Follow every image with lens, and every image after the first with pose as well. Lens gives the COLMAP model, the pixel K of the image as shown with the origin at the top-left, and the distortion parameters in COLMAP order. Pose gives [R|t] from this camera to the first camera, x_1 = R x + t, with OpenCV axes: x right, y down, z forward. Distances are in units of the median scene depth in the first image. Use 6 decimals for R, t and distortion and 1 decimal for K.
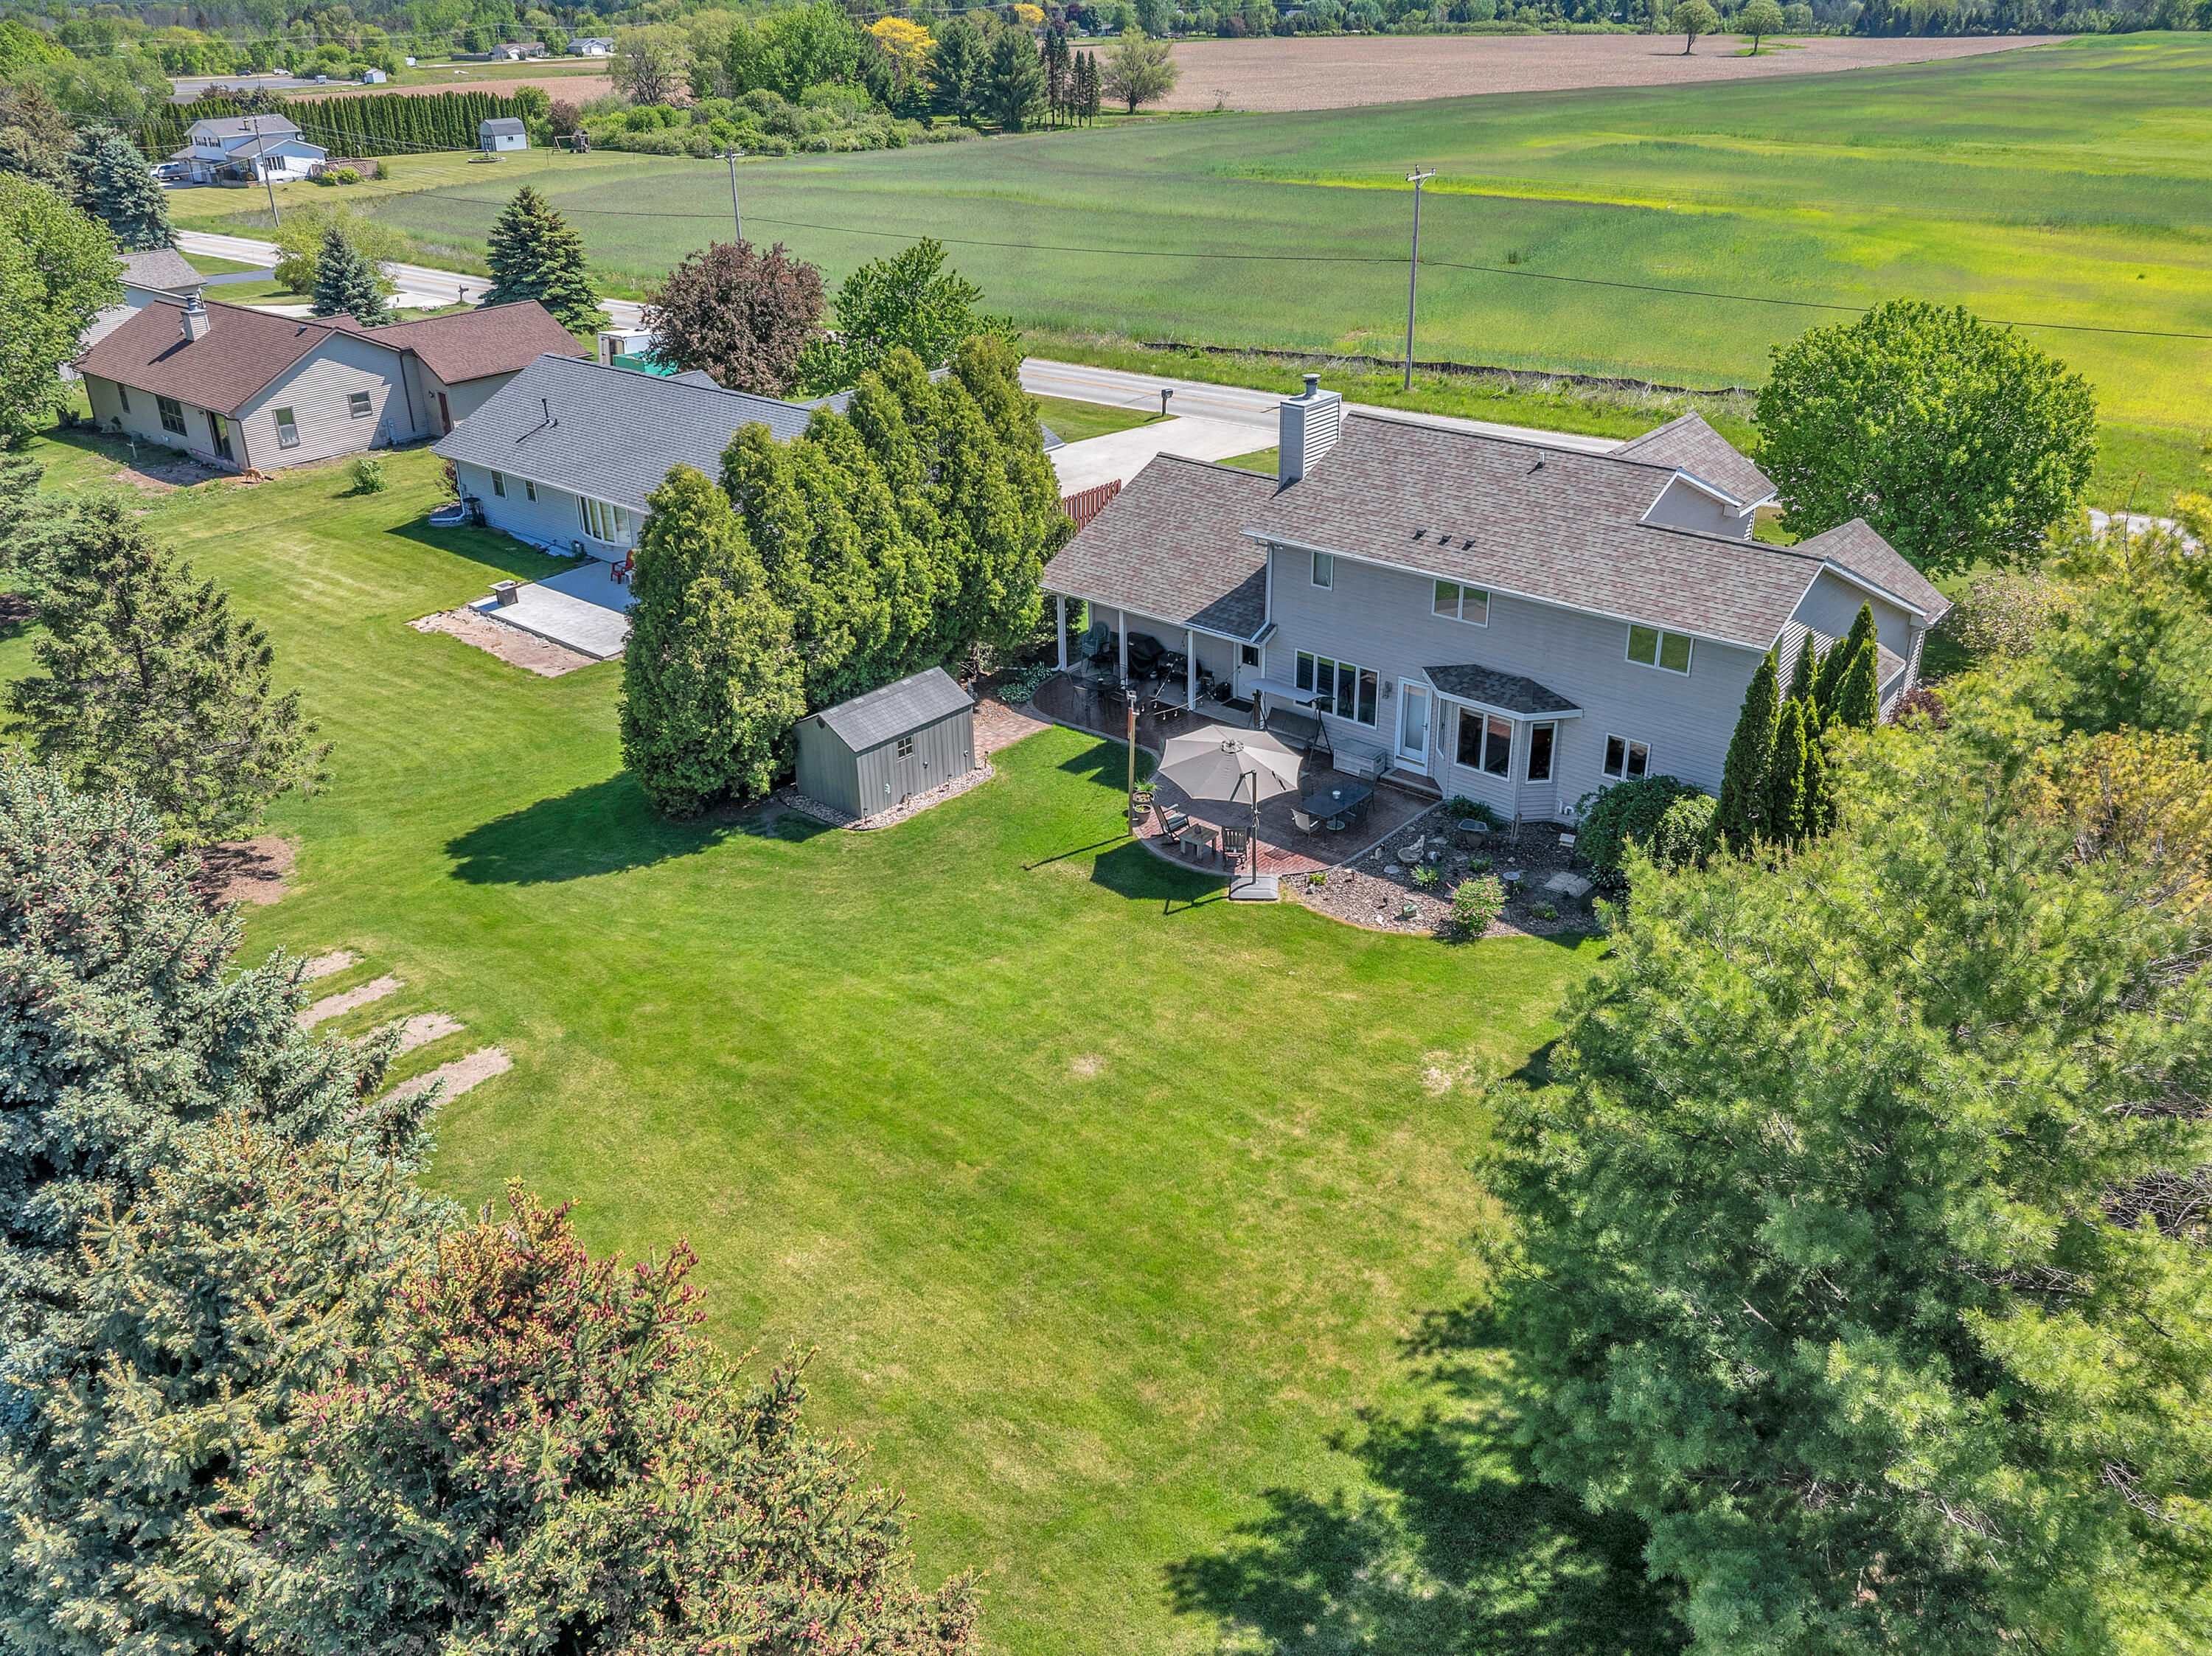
lens RADIAL K [[1579.6, 0, 1106.0], [0, 1579.6, 828.0], [0, 0, 1]] dist [-0.026906, -0.001856]
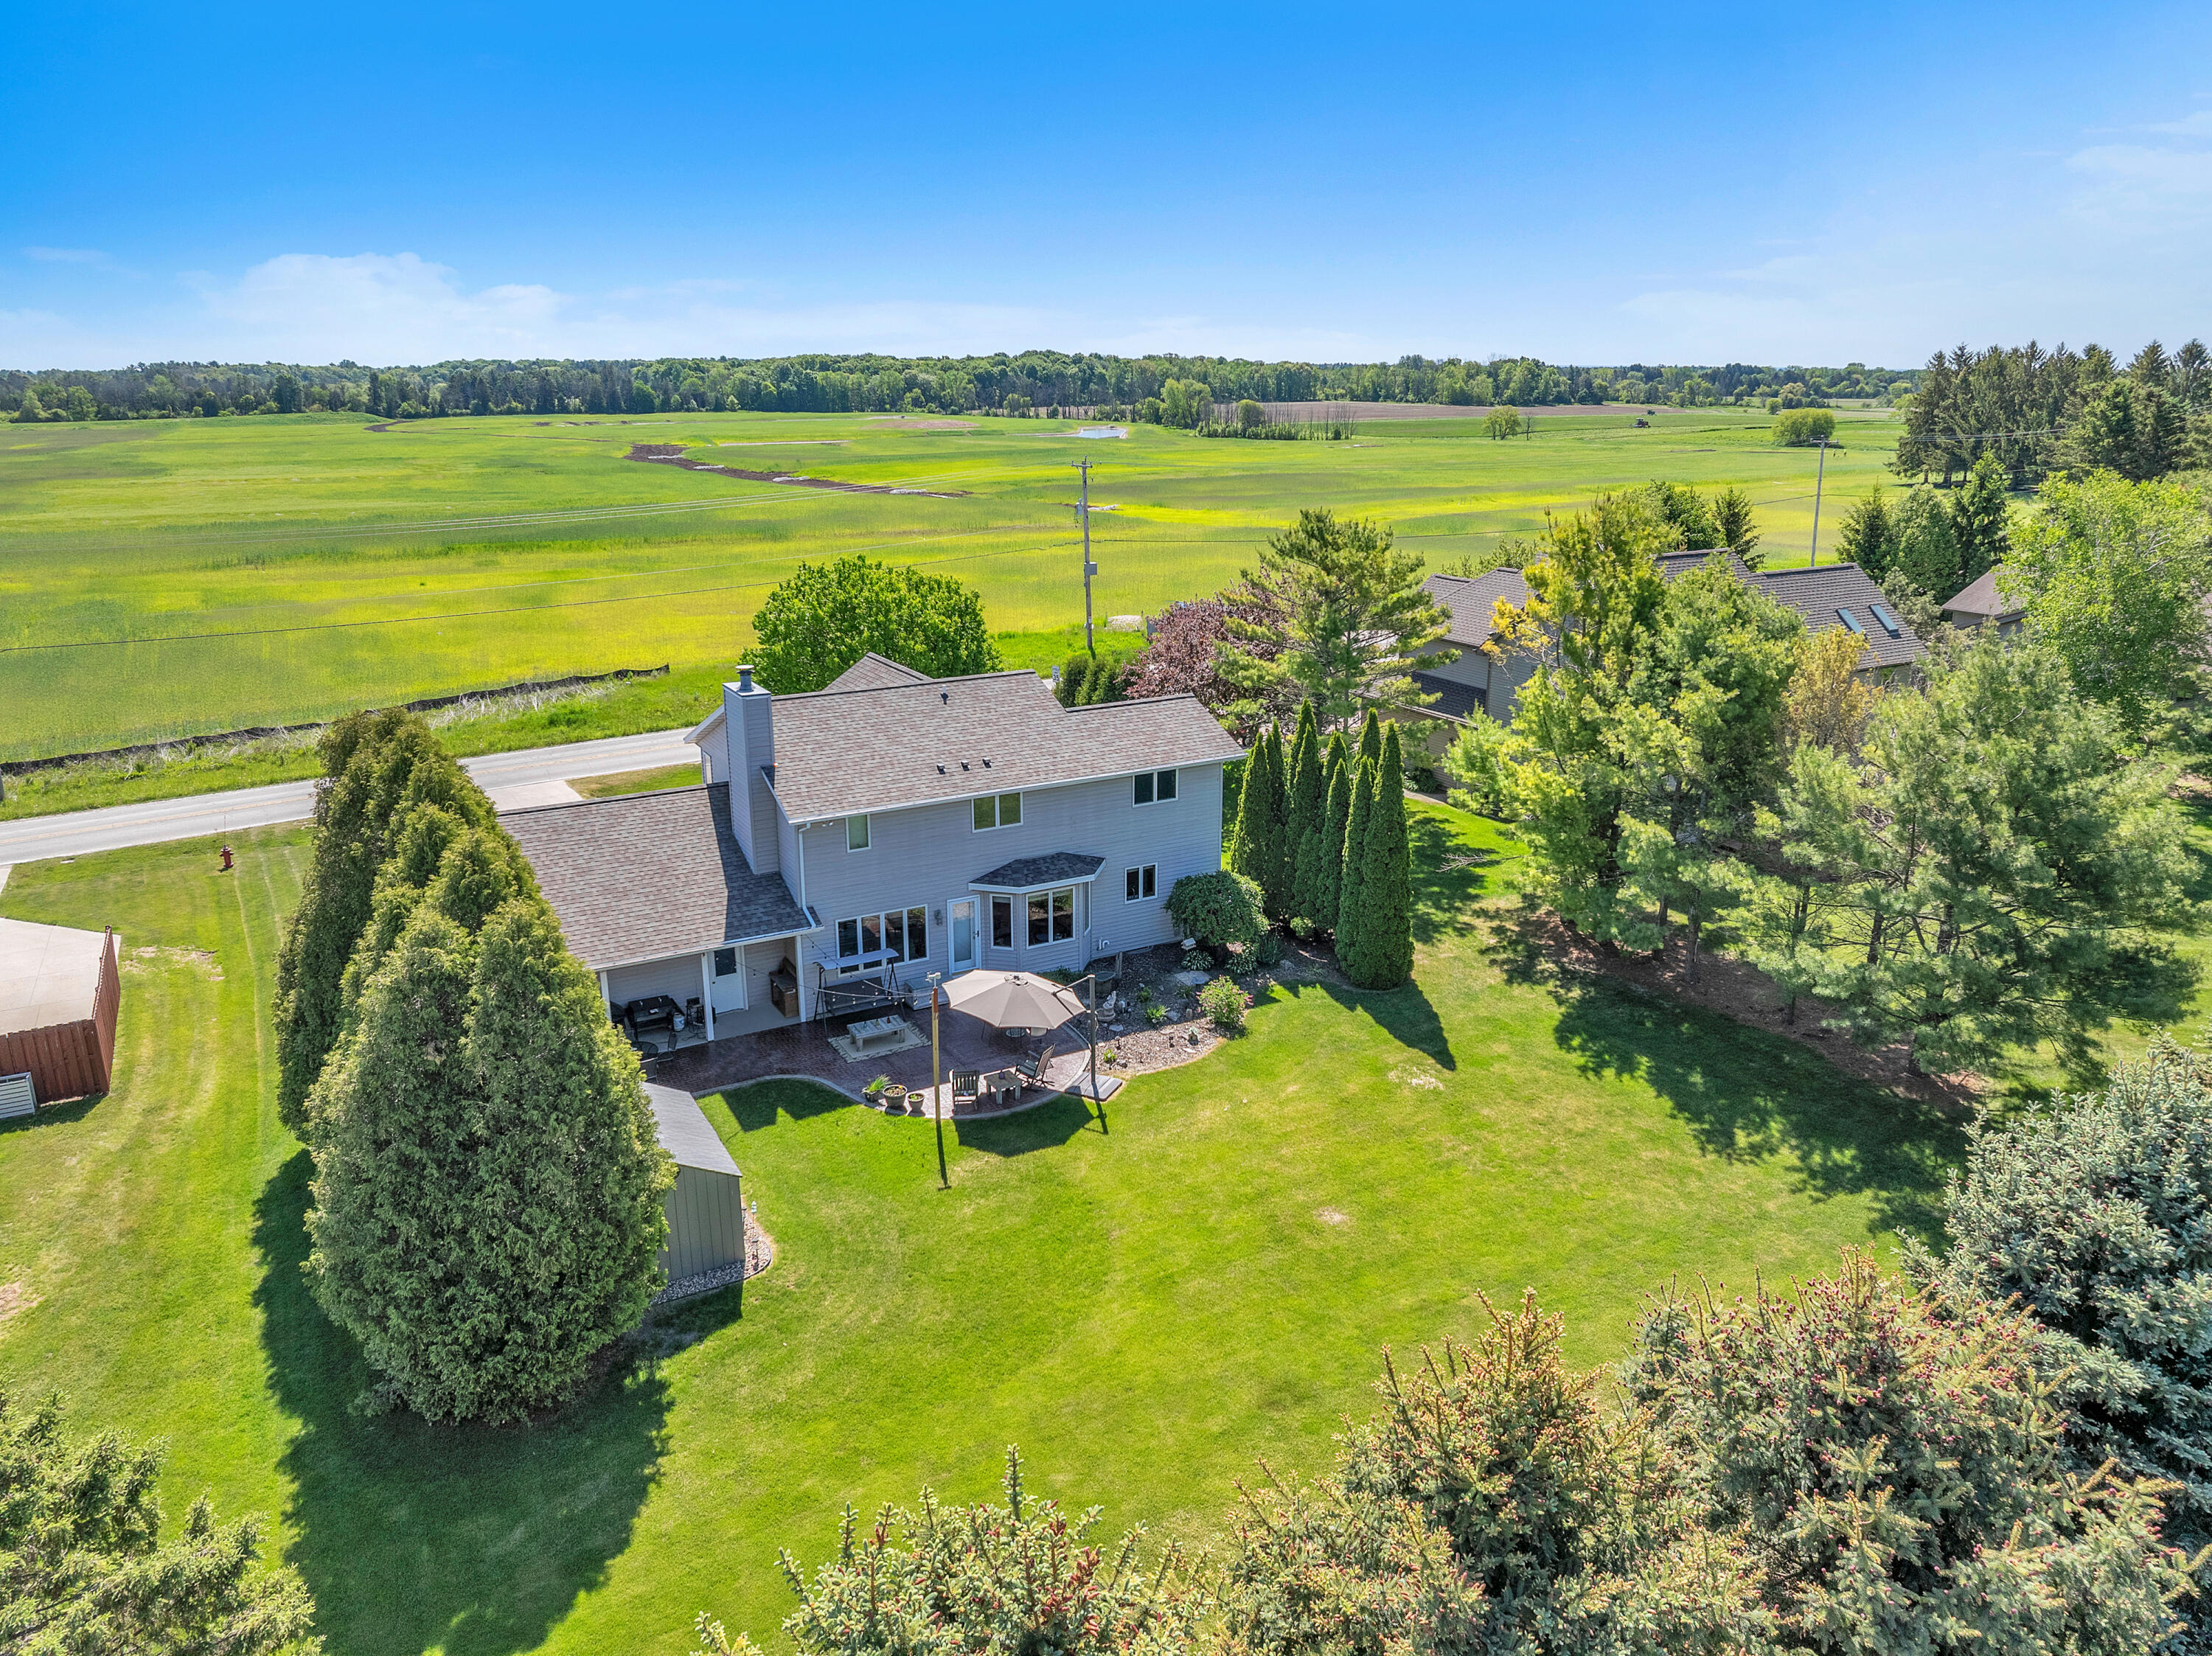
lens RADIAL K [[1533.0, 0, 1054.6], [0, 1533.0, 826.9], [0, 0, 1]] dist [-0.004252, -0.001820]
pose [[0.363316, -0.245682, 0.898689, -0.806604], [0.433229, 0.898523, 0.070494, -0.204925], [-0.824812, 0.363726, 0.432885, 0.520887]]
